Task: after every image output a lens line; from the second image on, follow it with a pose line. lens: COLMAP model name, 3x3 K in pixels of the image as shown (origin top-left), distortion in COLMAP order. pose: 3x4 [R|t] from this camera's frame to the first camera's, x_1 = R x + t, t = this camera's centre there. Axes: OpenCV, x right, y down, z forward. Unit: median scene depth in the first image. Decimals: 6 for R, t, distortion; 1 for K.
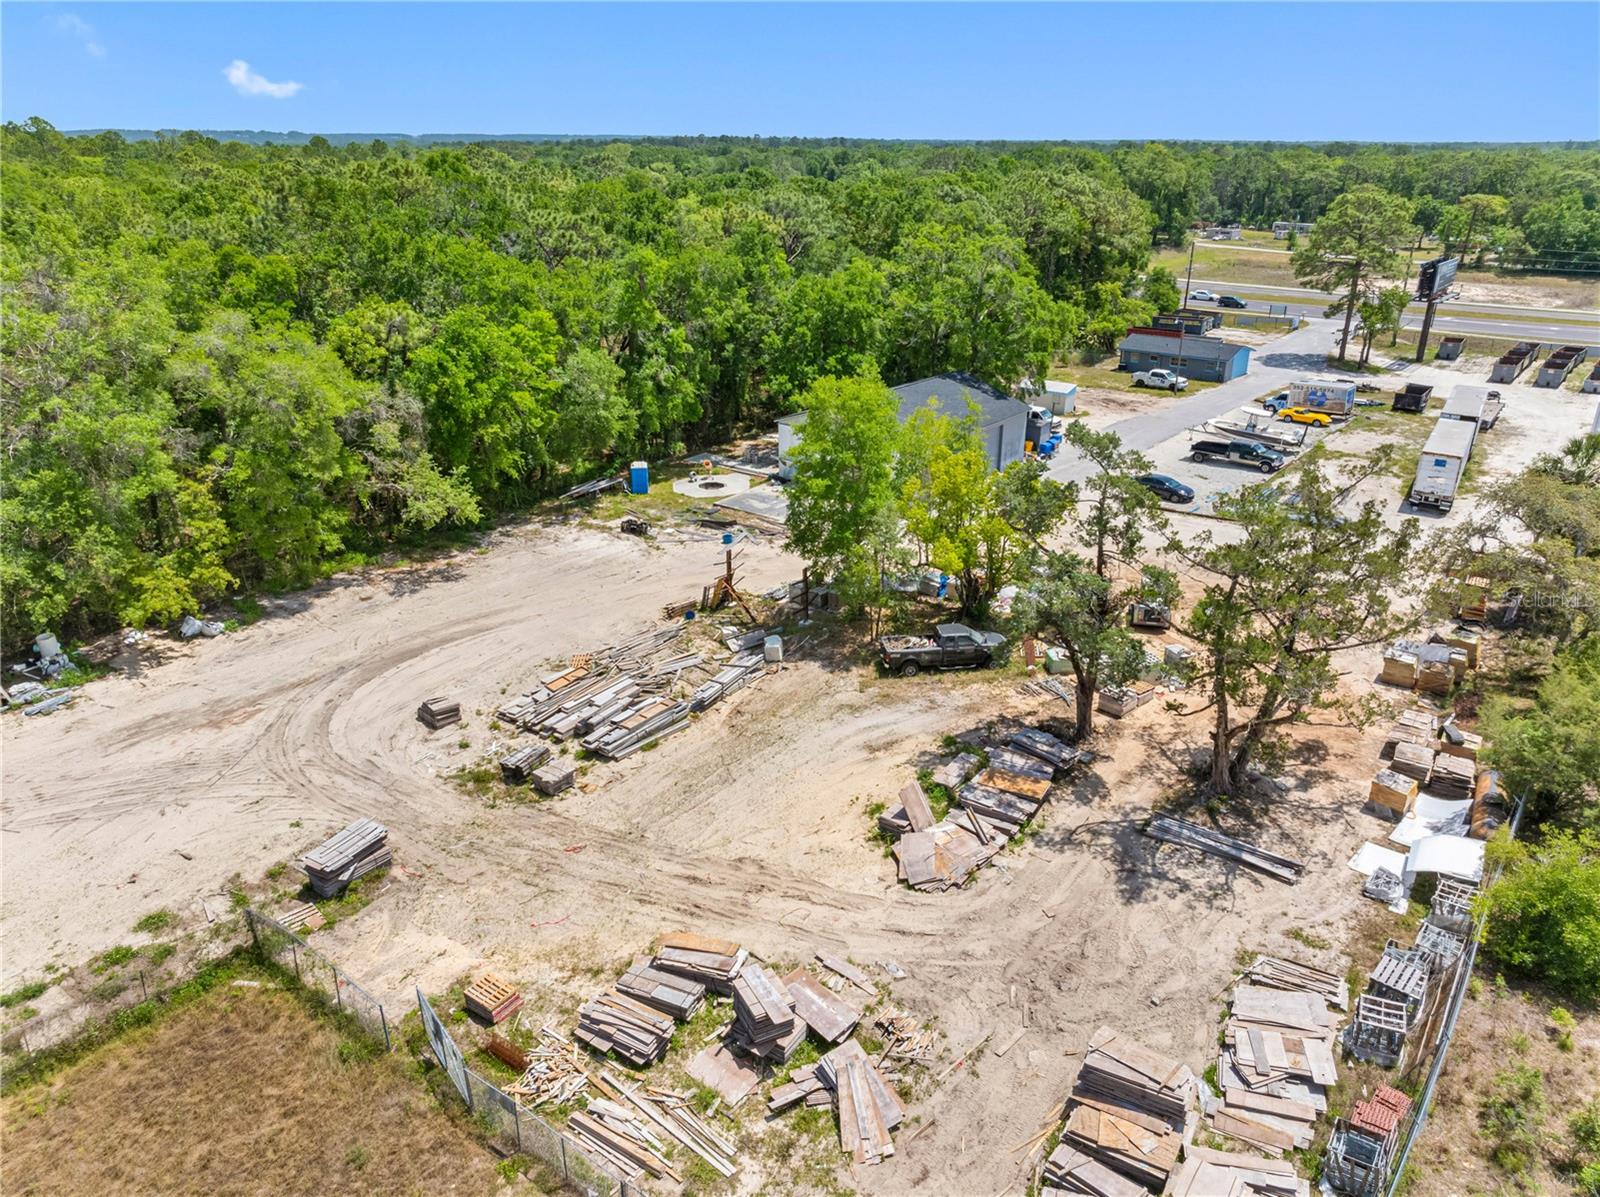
lens RADIAL K [[1108.5, 0, 800.0], [0, 1108.5, 598.5], [0, 0, 1]] dist [-0.004013, -0.002342]
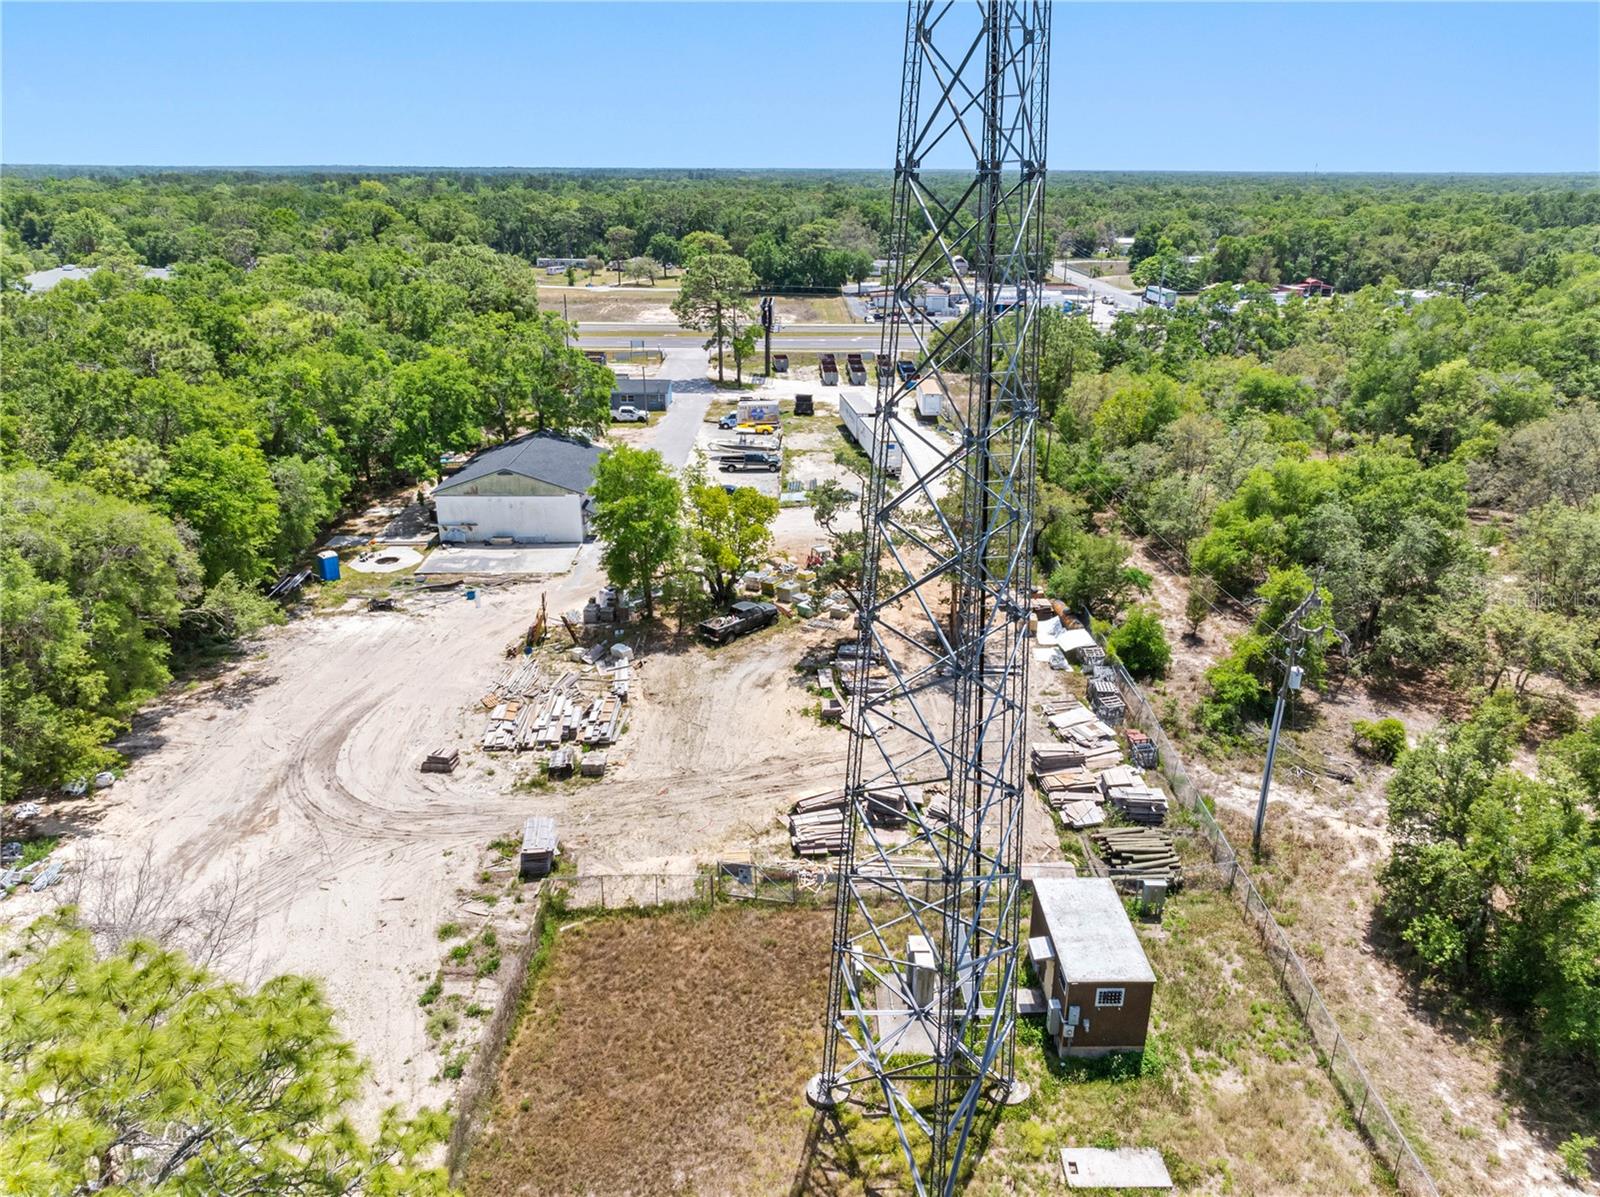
lens RADIAL K [[1123.4, 0, 800.0], [0, 1123.4, 598.5], [0, 0, 1]] dist [-0.004430, 0.003812]
pose [[0.782995, -0.222115, 0.581020, -0.725067], [0.236274, 0.970267, 0.052509, -0.045067], [-0.575408, 0.096165, 0.812193, -0.266640]]
